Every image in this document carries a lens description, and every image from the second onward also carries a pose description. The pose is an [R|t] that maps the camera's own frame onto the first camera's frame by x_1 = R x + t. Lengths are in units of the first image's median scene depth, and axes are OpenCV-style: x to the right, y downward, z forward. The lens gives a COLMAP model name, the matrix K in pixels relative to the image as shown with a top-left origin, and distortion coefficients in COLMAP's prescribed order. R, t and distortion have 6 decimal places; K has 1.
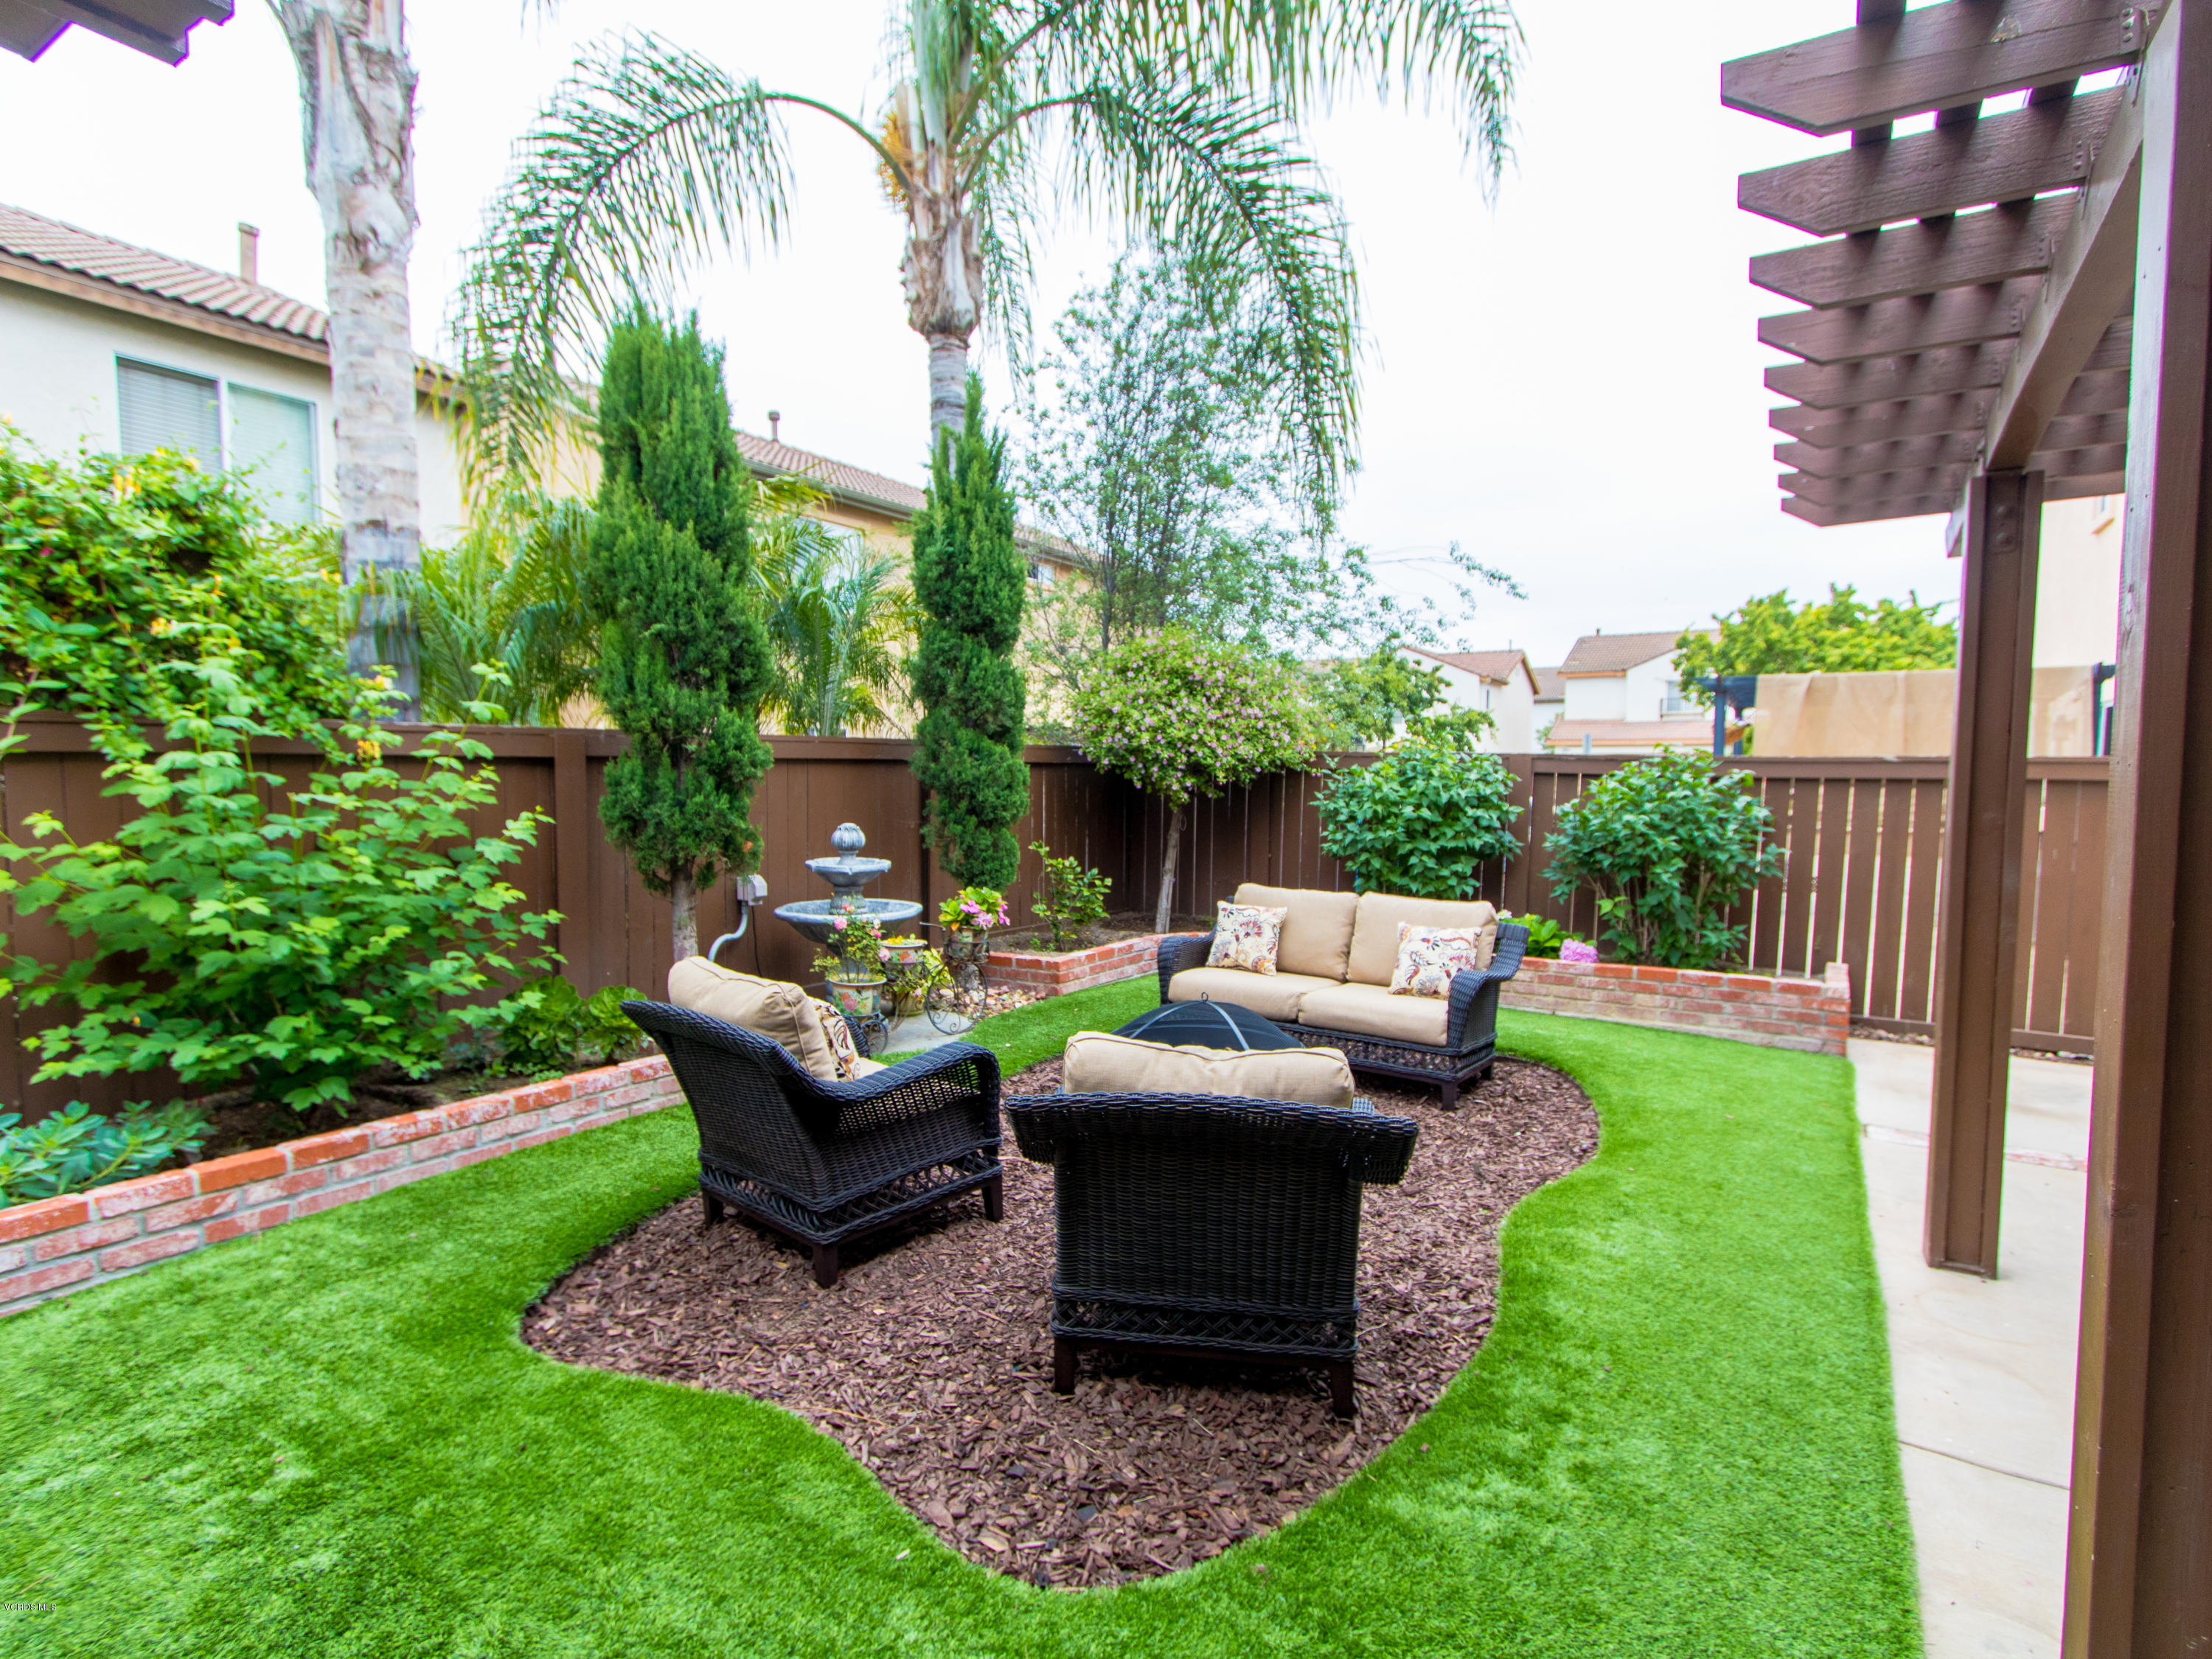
lens RADIAL K [[1133.0, 0, 1103.6], [0, 1133.0, 849.9], [0, 0, 1]] dist [0.000626, -0.000375]
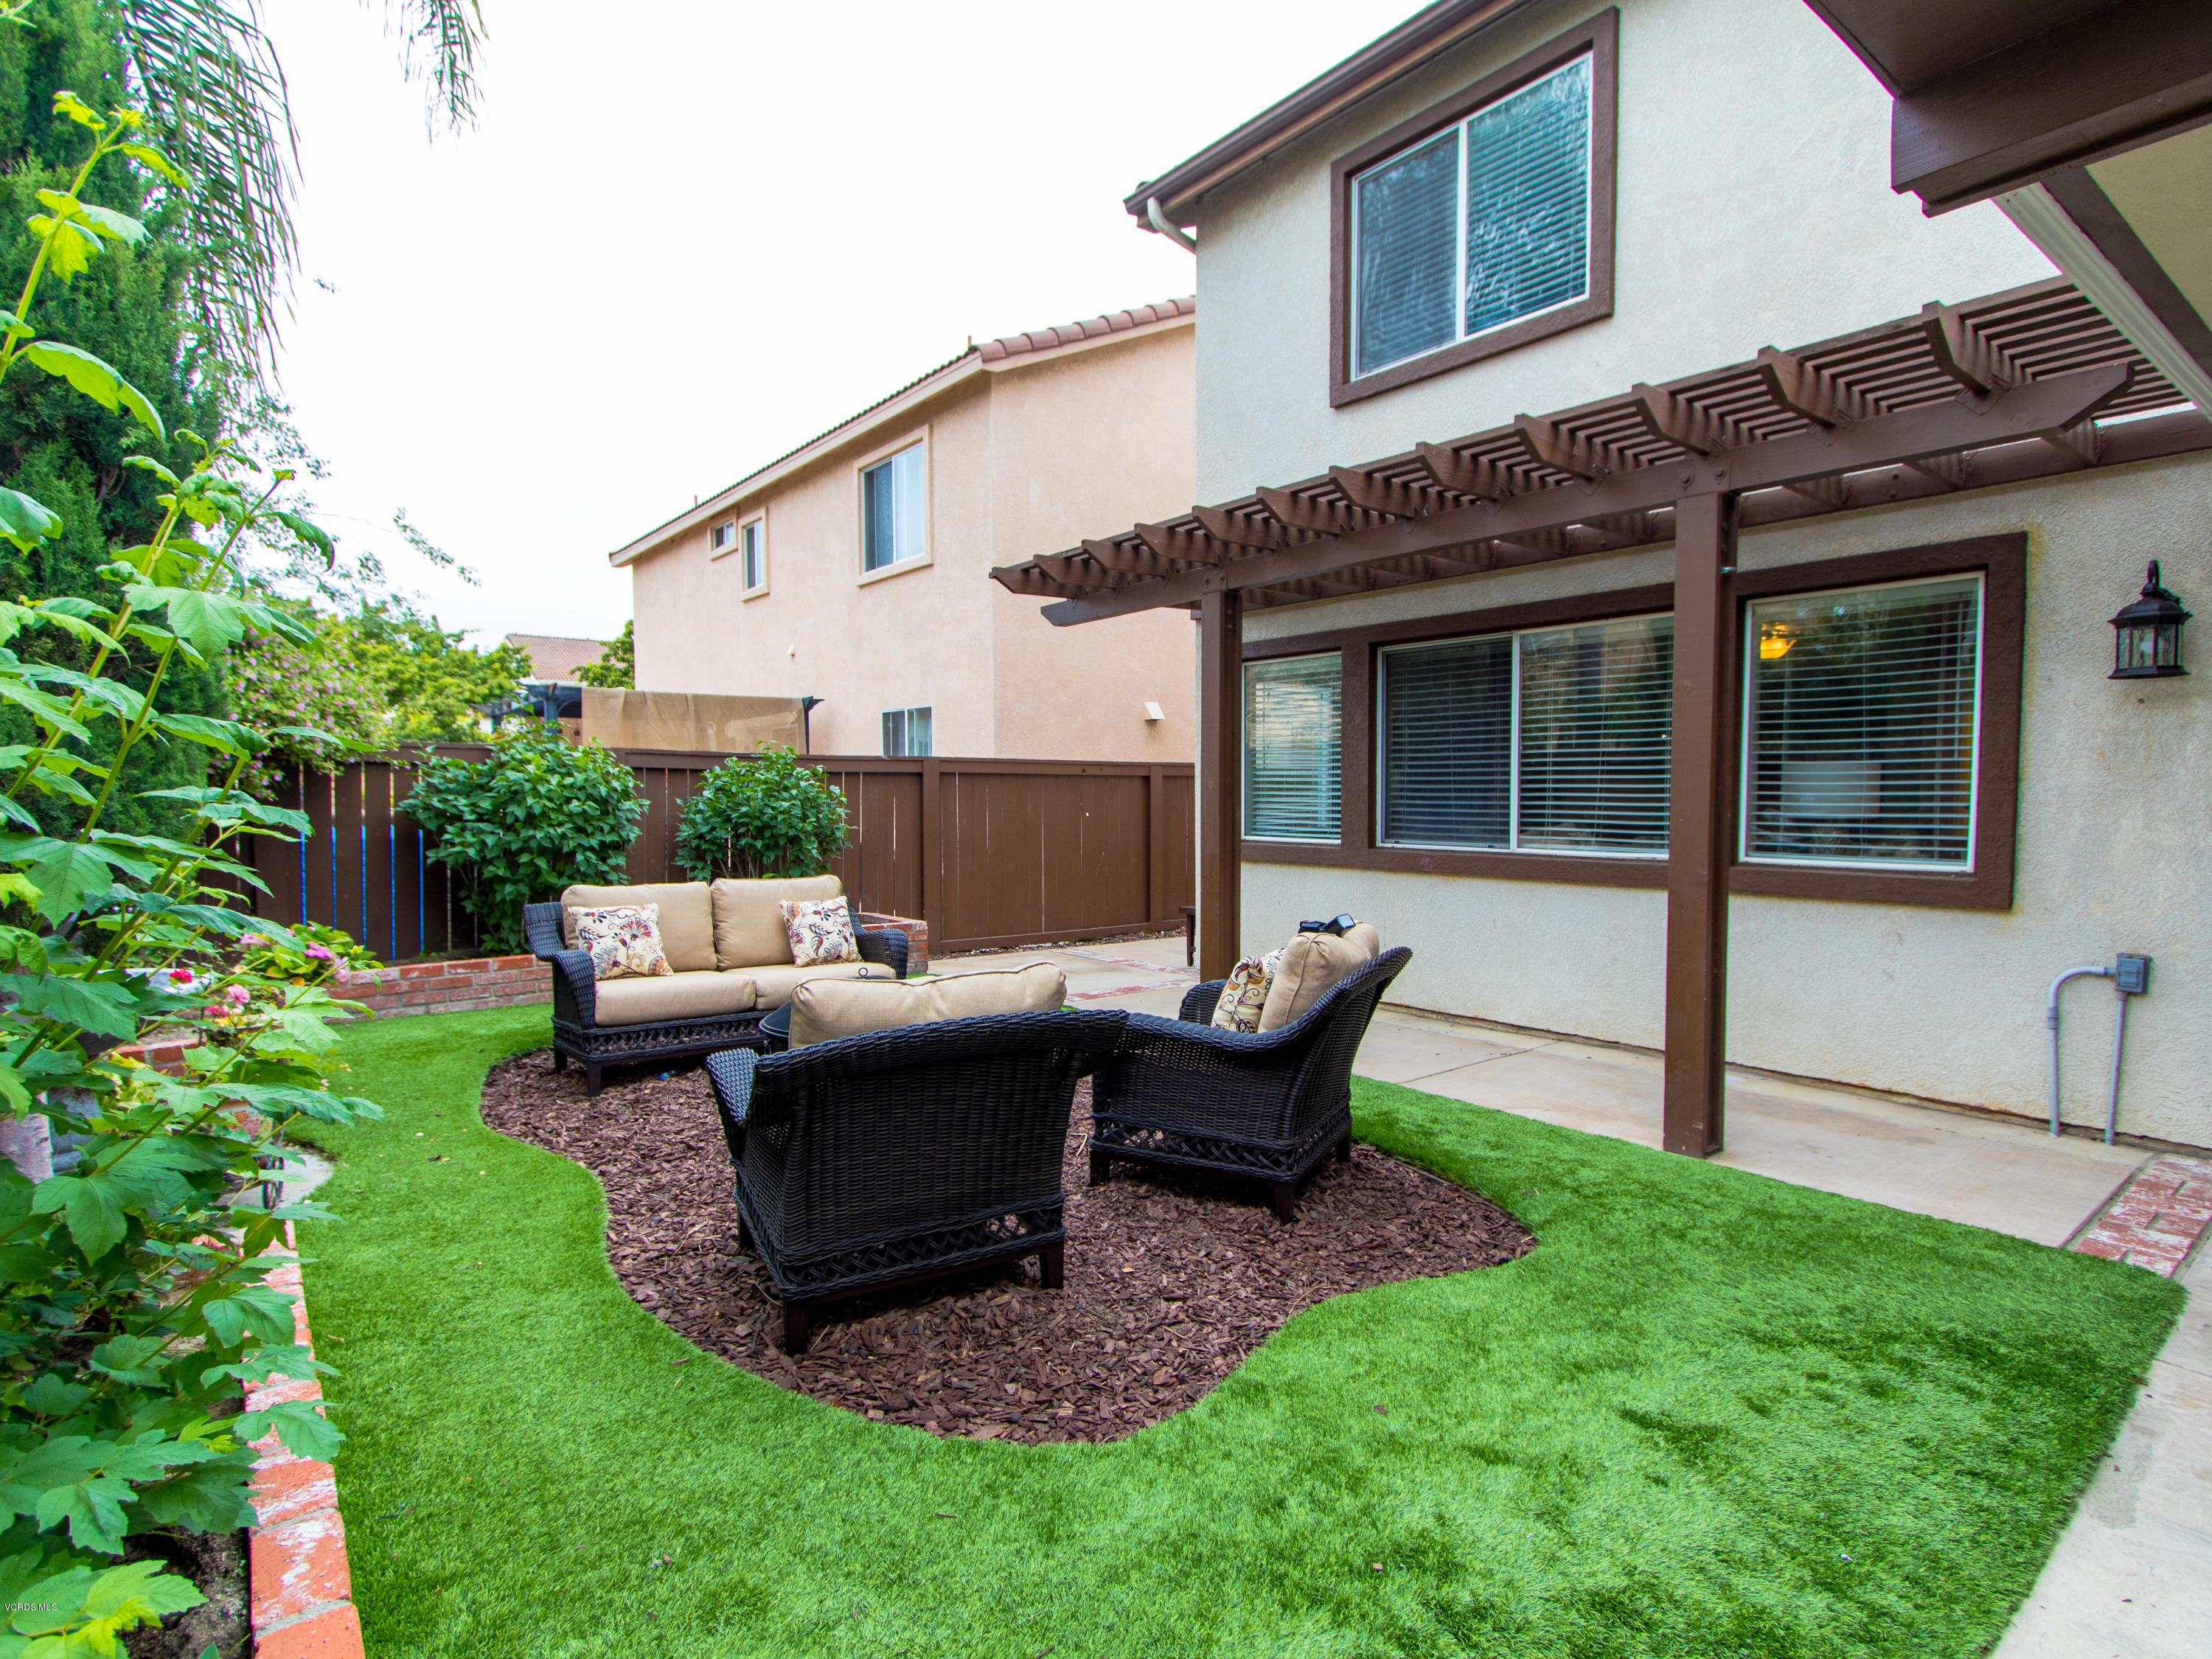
lens RADIAL K [[1089.5, 0, 1147.7], [0, 1089.5, 818.8], [0, 0, 1]] dist [0.028334, 0.000203]
pose [[0.331919, -0.034453, 0.942678, -0.548469], [0.072876, 0.997283, 0.010789, 0.002366], [-0.940488, 0.065118, 0.333528, 0.325221]]
